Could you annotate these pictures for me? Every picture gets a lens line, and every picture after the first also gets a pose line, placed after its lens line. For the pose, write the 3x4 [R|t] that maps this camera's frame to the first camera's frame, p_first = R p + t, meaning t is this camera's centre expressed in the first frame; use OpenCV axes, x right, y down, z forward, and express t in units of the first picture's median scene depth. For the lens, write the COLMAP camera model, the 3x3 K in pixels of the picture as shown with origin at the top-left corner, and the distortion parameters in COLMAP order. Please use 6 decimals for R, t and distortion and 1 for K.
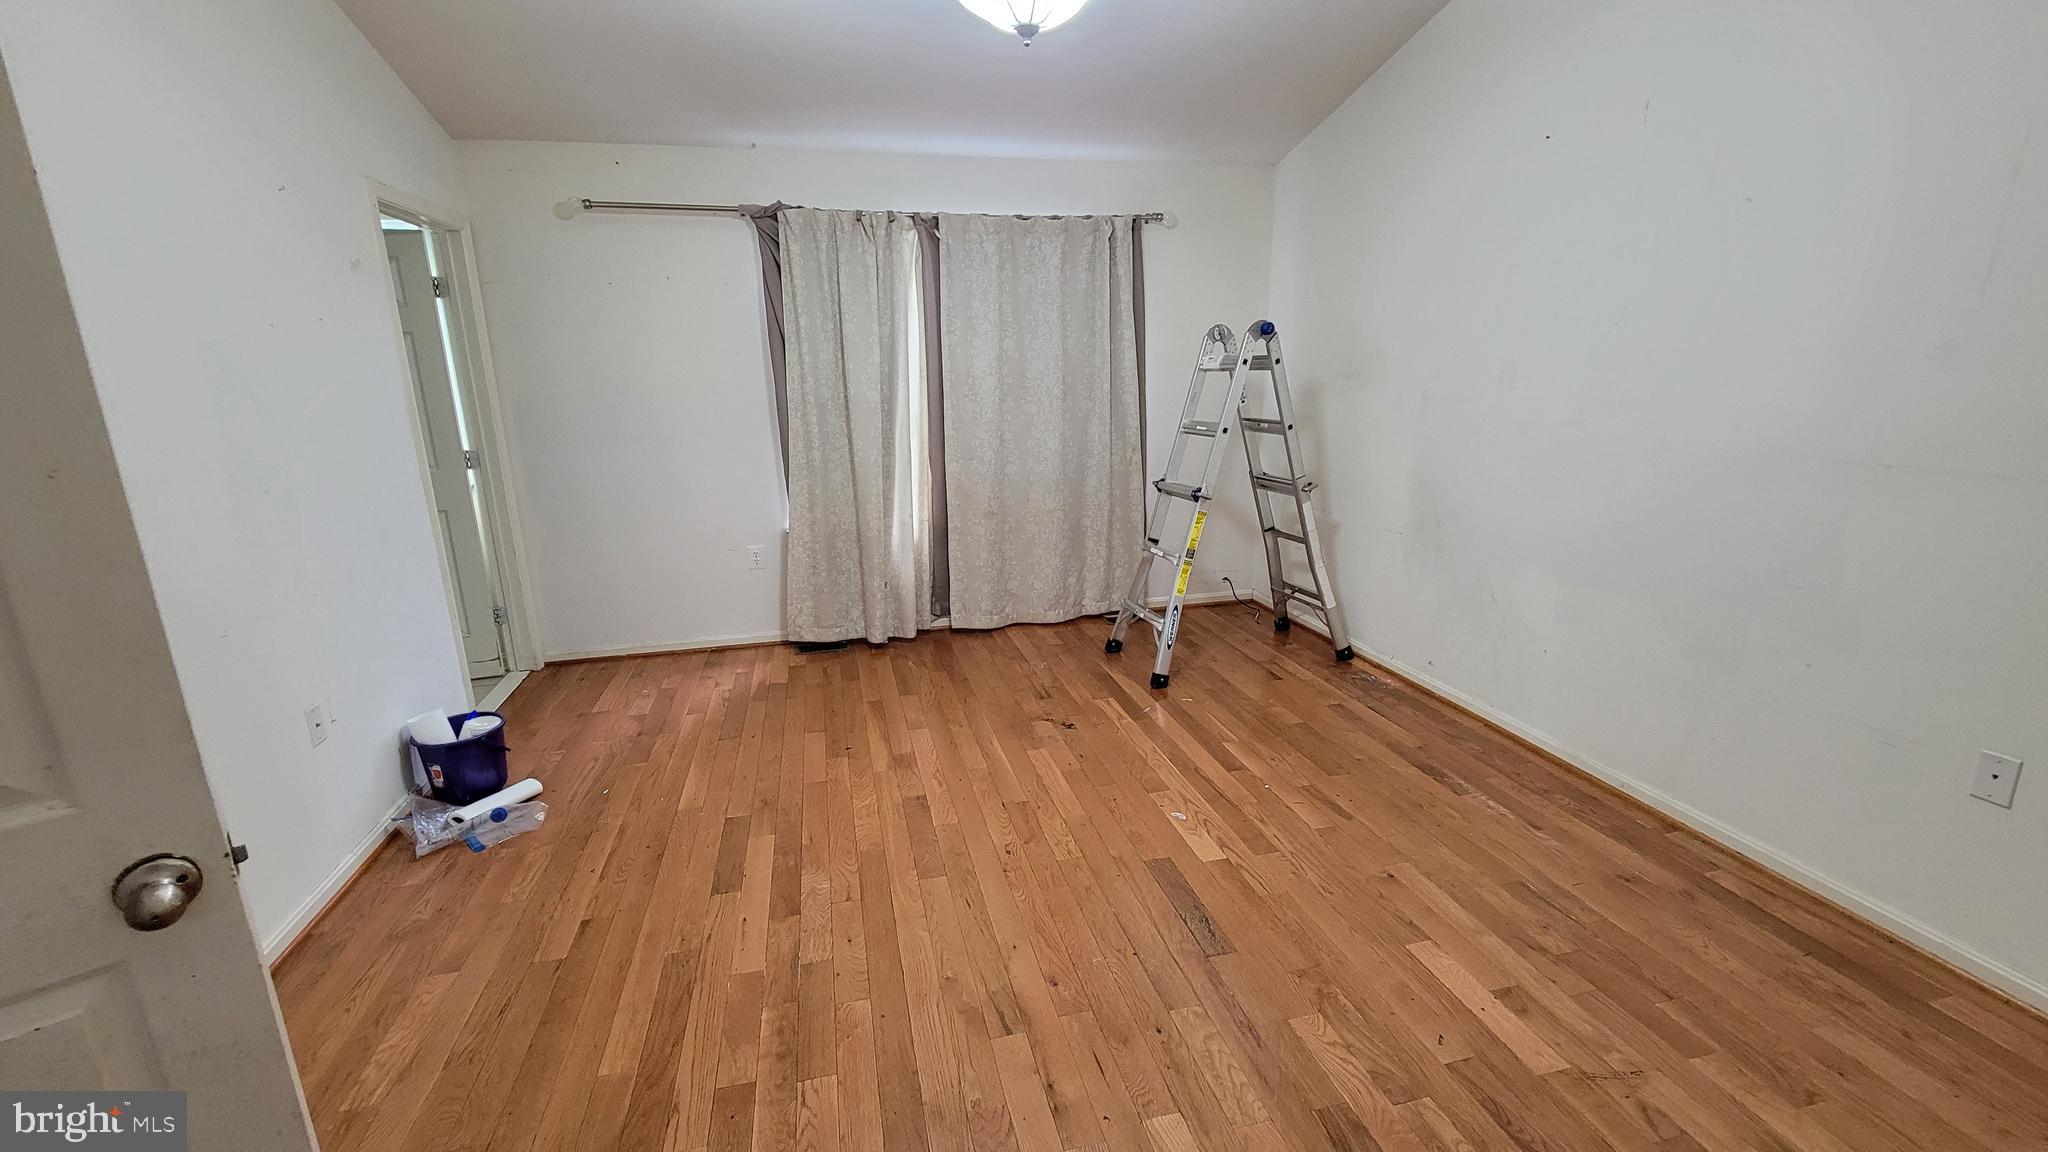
lens RADIAL K [[838.2, 0, 1024.0], [0, 838.2, 576.0], [0, 0, 1]] dist [-0.003030, -0.000042]
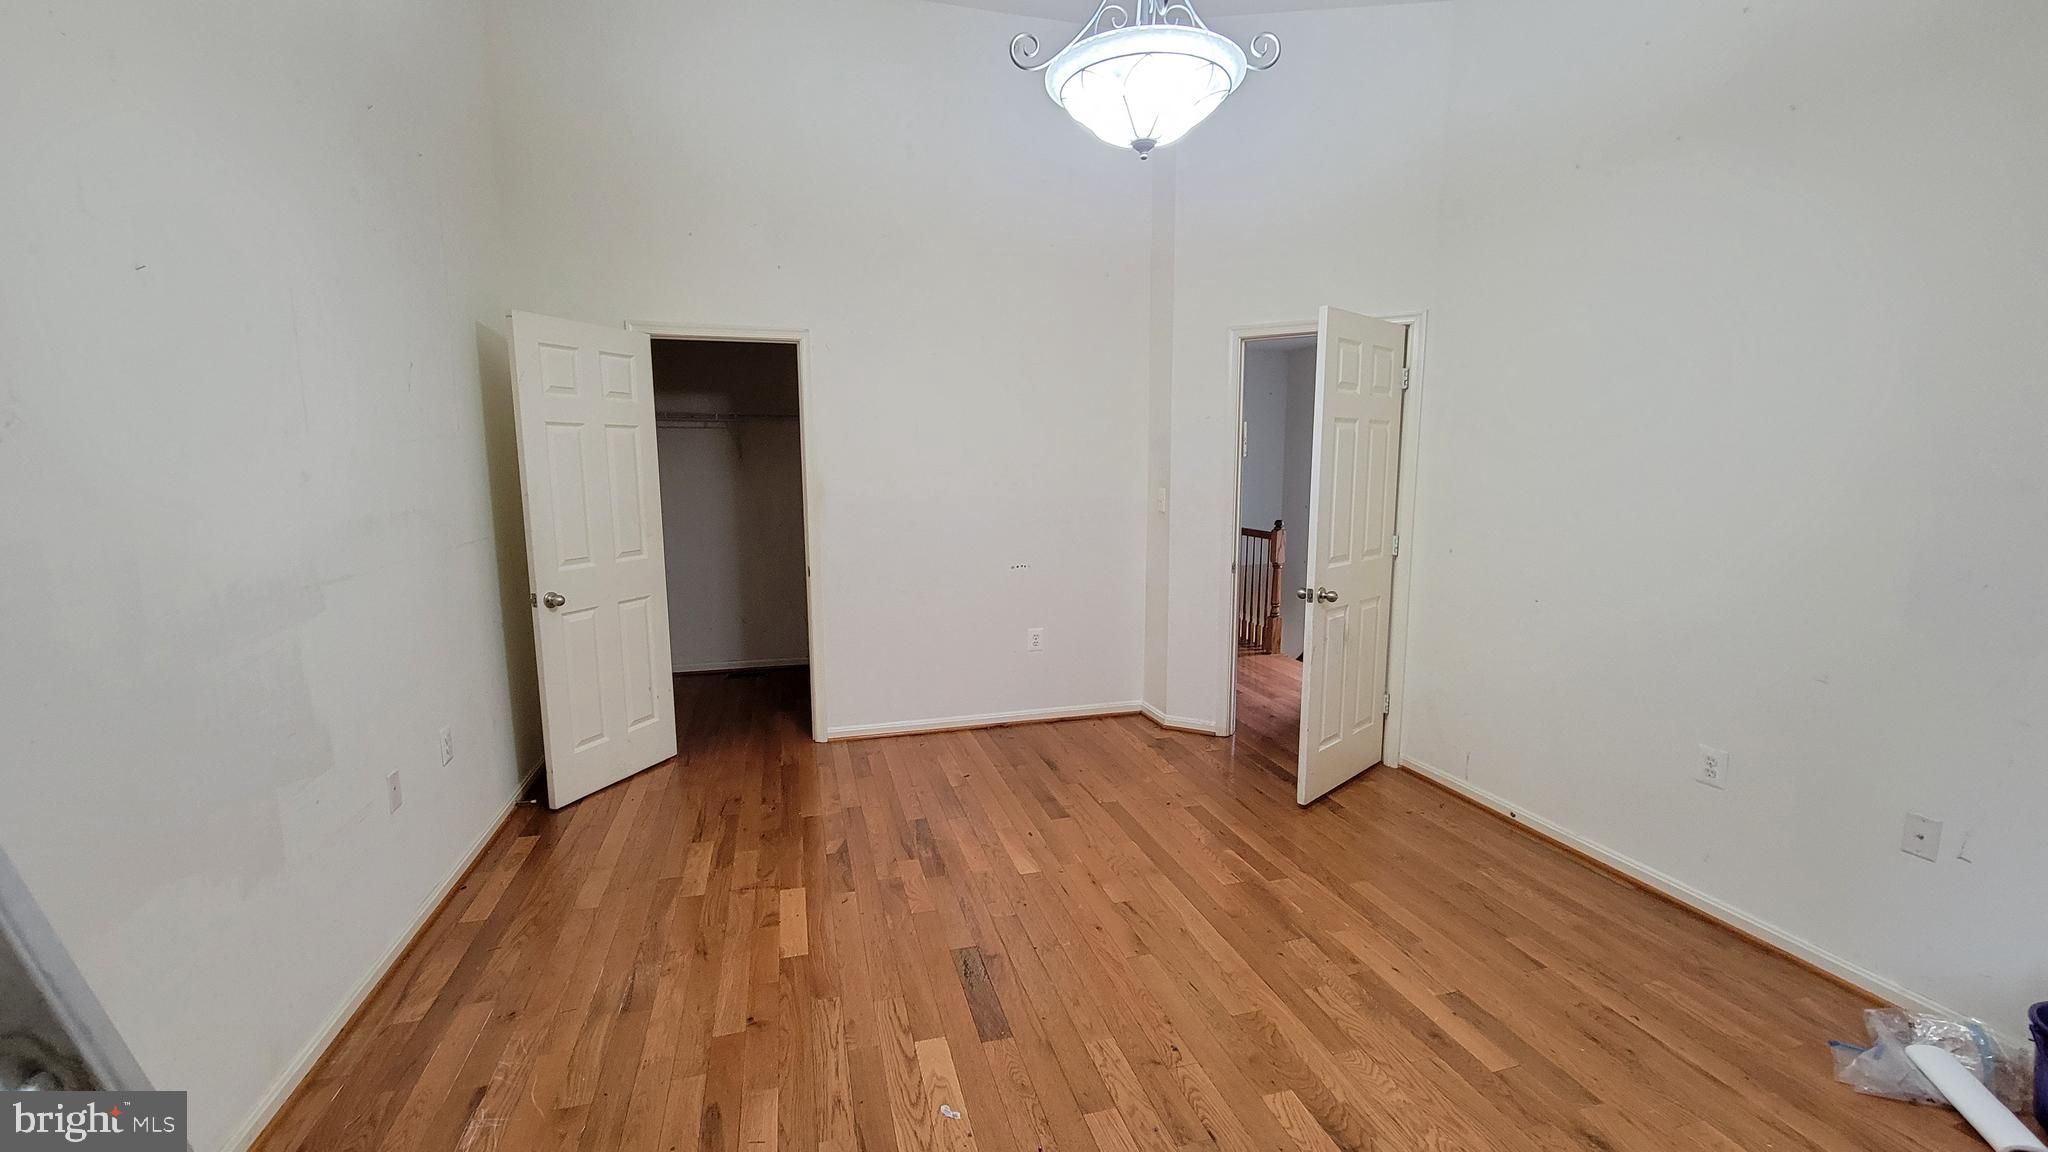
lens RADIAL K [[838.2, 0, 1024.0], [0, 838.2, 576.0], [0, 0, 1]] dist [-0.003030, -0.000042]
pose [[-0.999095, 0.026842, -0.032982, 0.162881], [0.012882, 0.930206, 0.366812, -0.459456], [0.040526, 0.366055, -0.929710, 1.797411]]
